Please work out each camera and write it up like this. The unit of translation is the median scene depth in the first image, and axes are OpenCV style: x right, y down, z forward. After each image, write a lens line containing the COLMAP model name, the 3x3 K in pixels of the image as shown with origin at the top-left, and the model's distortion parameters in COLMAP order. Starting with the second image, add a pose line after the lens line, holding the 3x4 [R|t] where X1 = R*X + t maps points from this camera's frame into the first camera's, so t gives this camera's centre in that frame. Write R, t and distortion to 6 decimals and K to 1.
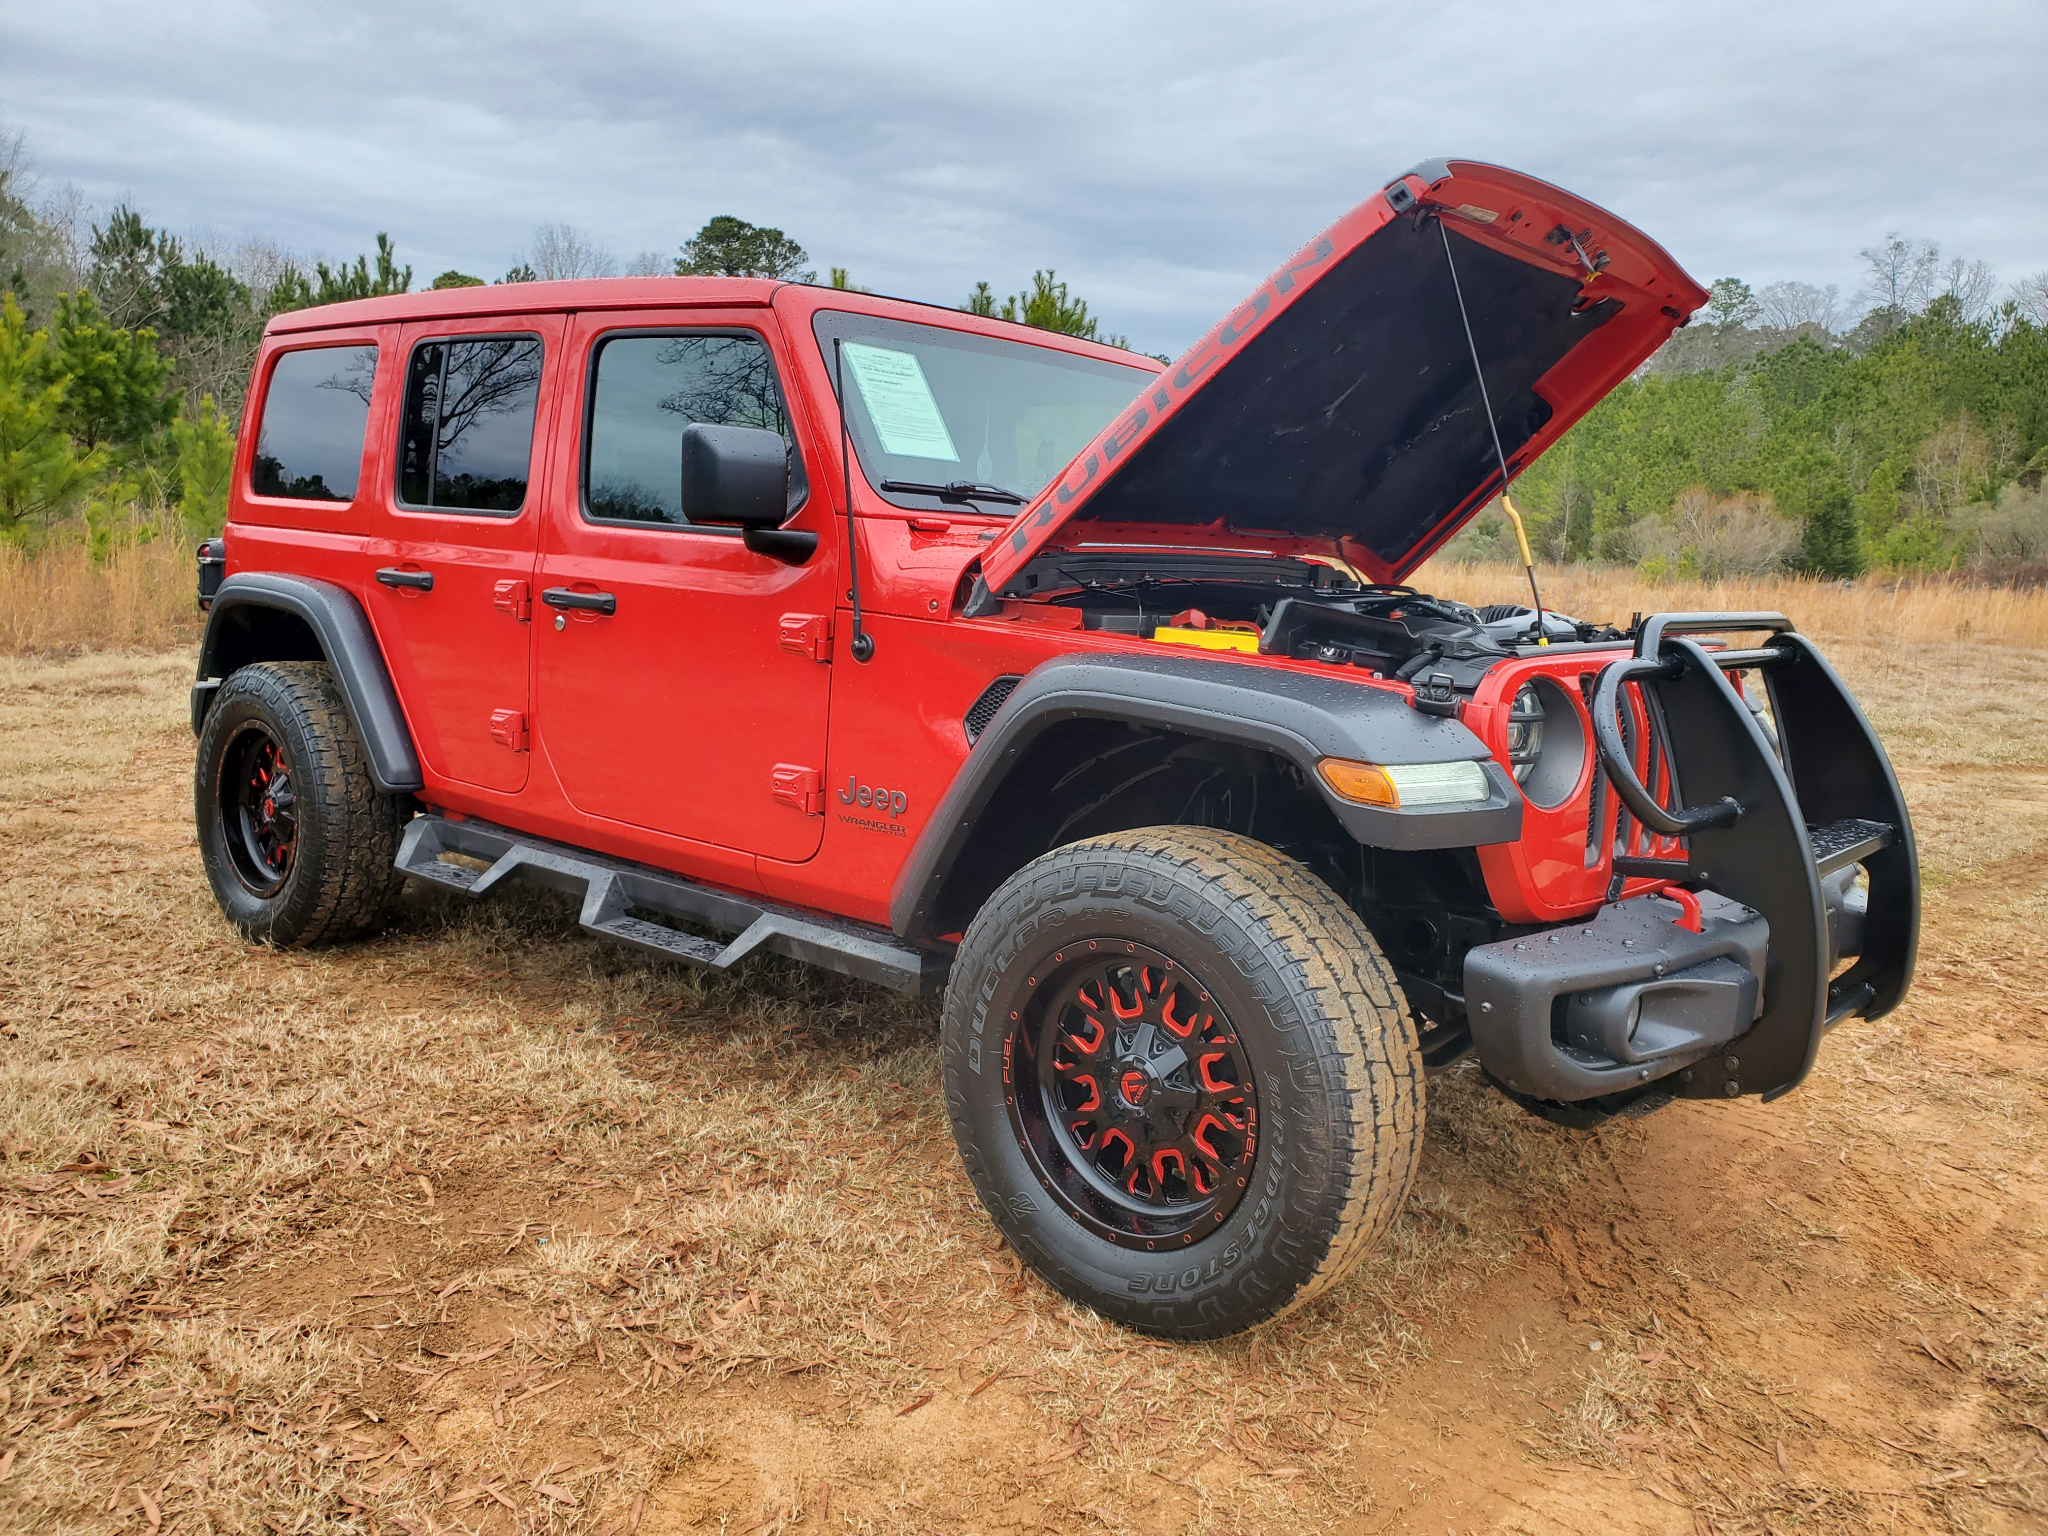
lens RADIAL K [[1592.3, 0, 1003.9], [0, 1592.3, 770.0], [0, 0, 1]] dist [0.019881, 0.009956]
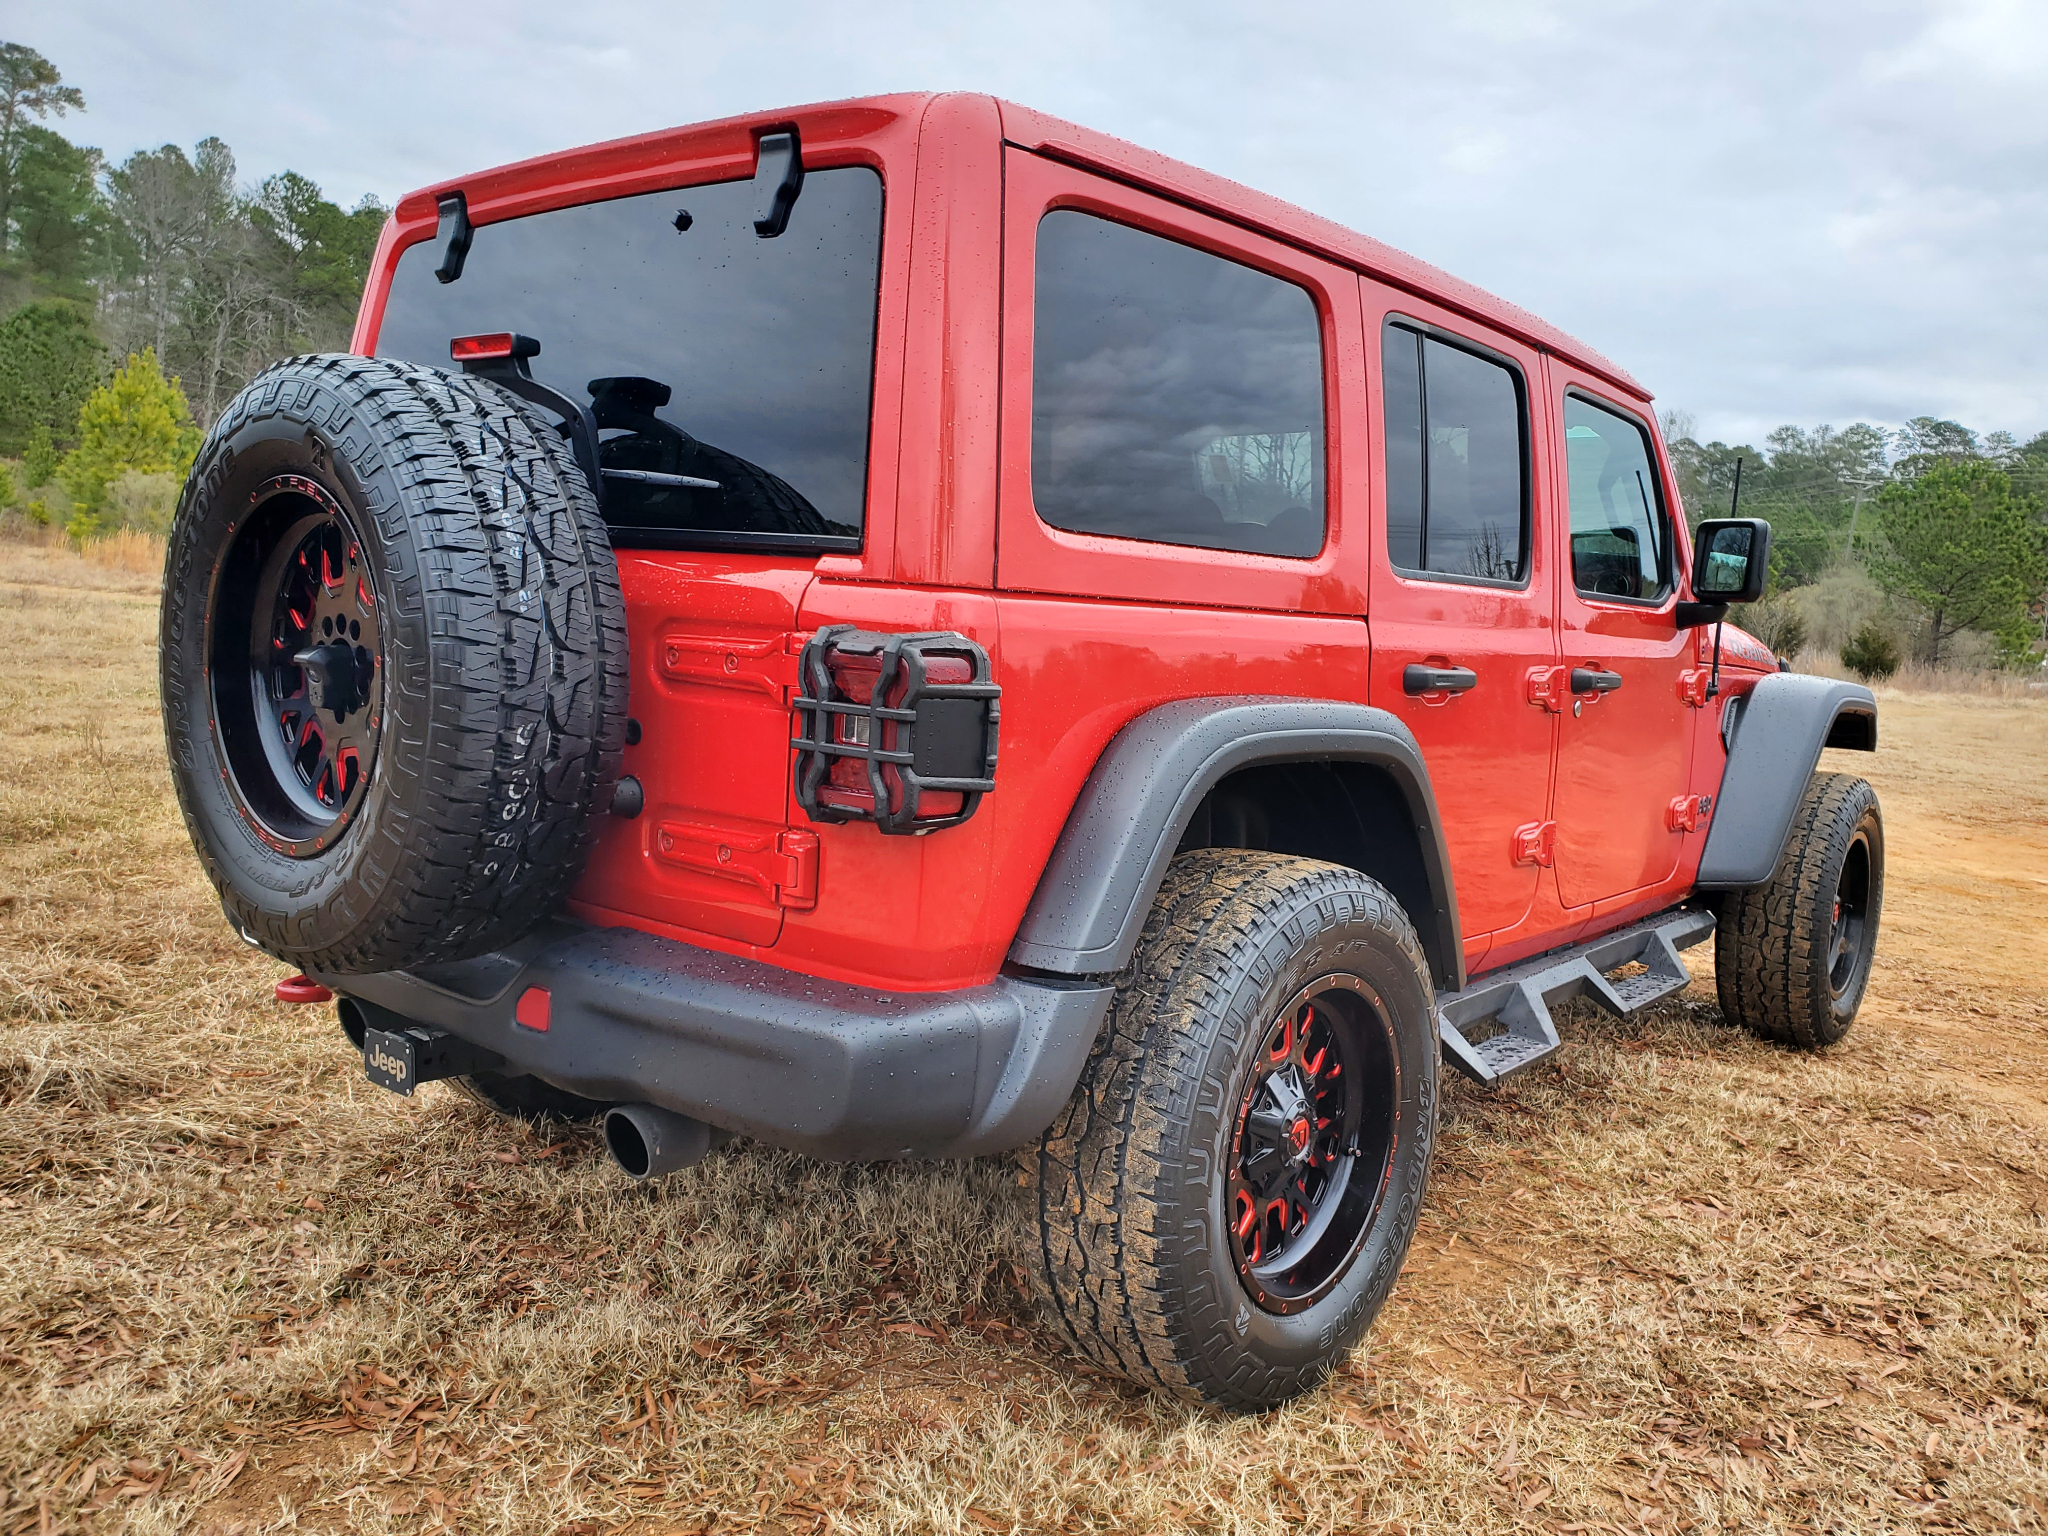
lens RADIAL K [[1649.3, 0, 1078.2], [0, 1649.3, 769.3], [0, 0, 1]] dist [-0.002783, -0.013424]
pose [[-0.027200, -0.156133, 0.987361, -1.283027], [0.085717, 0.983725, 0.157919, -0.246814], [-0.995948, 0.088929, -0.013374, 1.397946]]
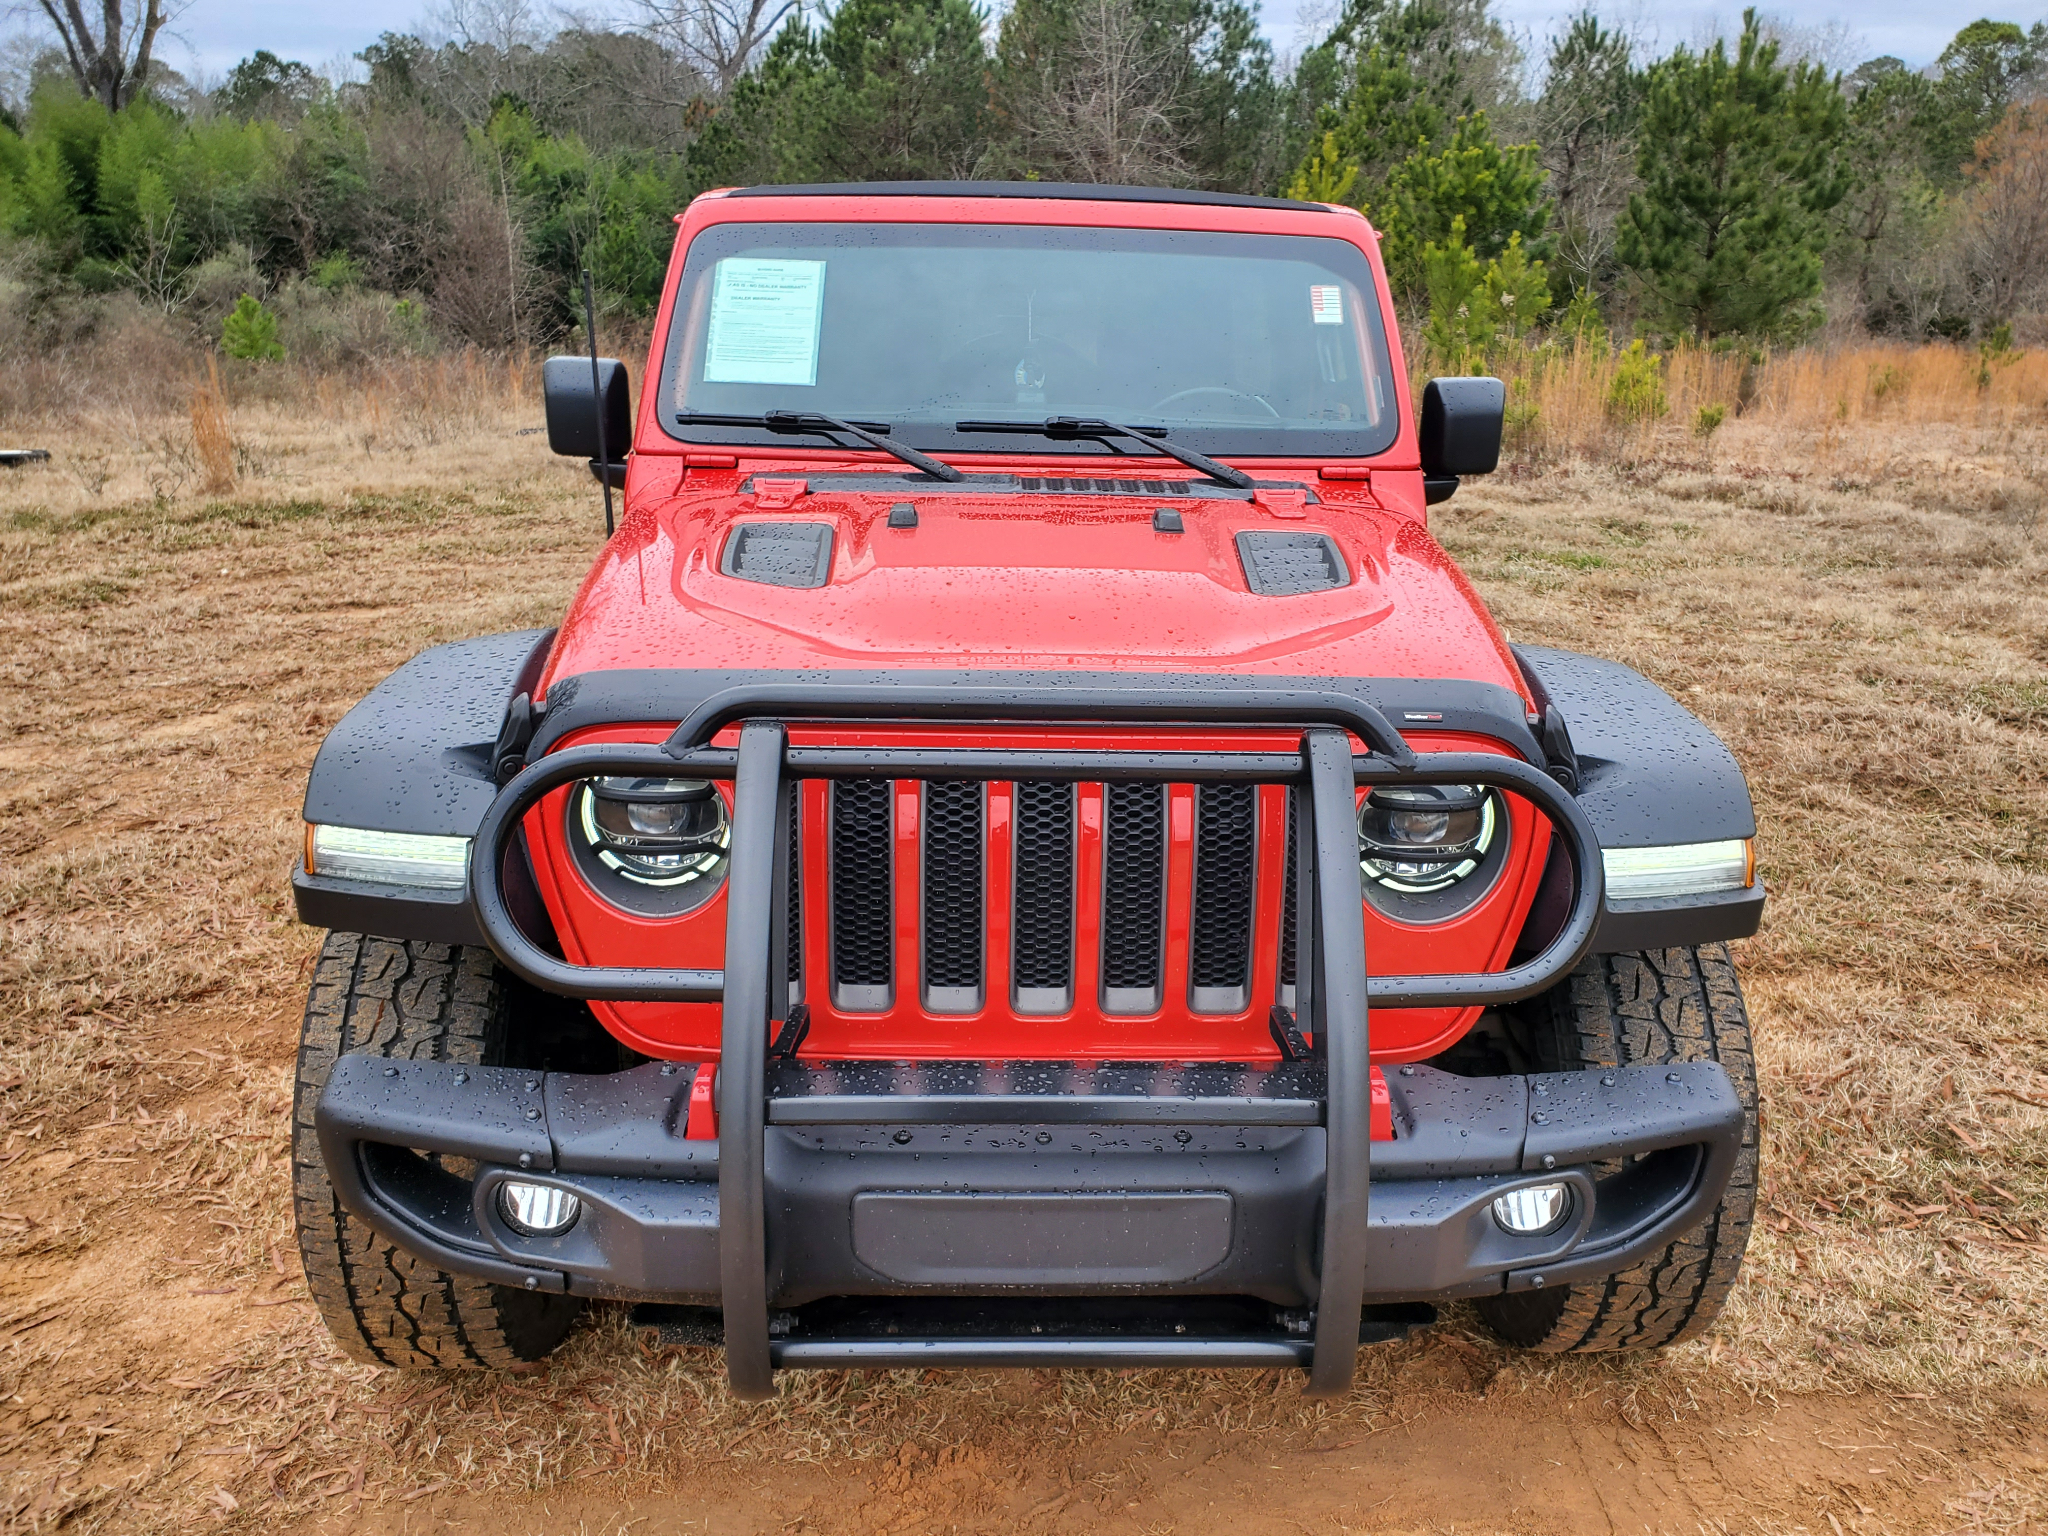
lens RADIAL K [[1625.5, 0, 1028.1], [0, 1625.5, 761.9], [0, 0, 1]] dist [0.002005, 0.016187]
pose [[0.675526, 0.174032, -0.716504, 0.705552], [-0.093263, 0.984109, 0.151101, -0.134837], [0.731414, -0.035250, 0.681022, 0.473176]]
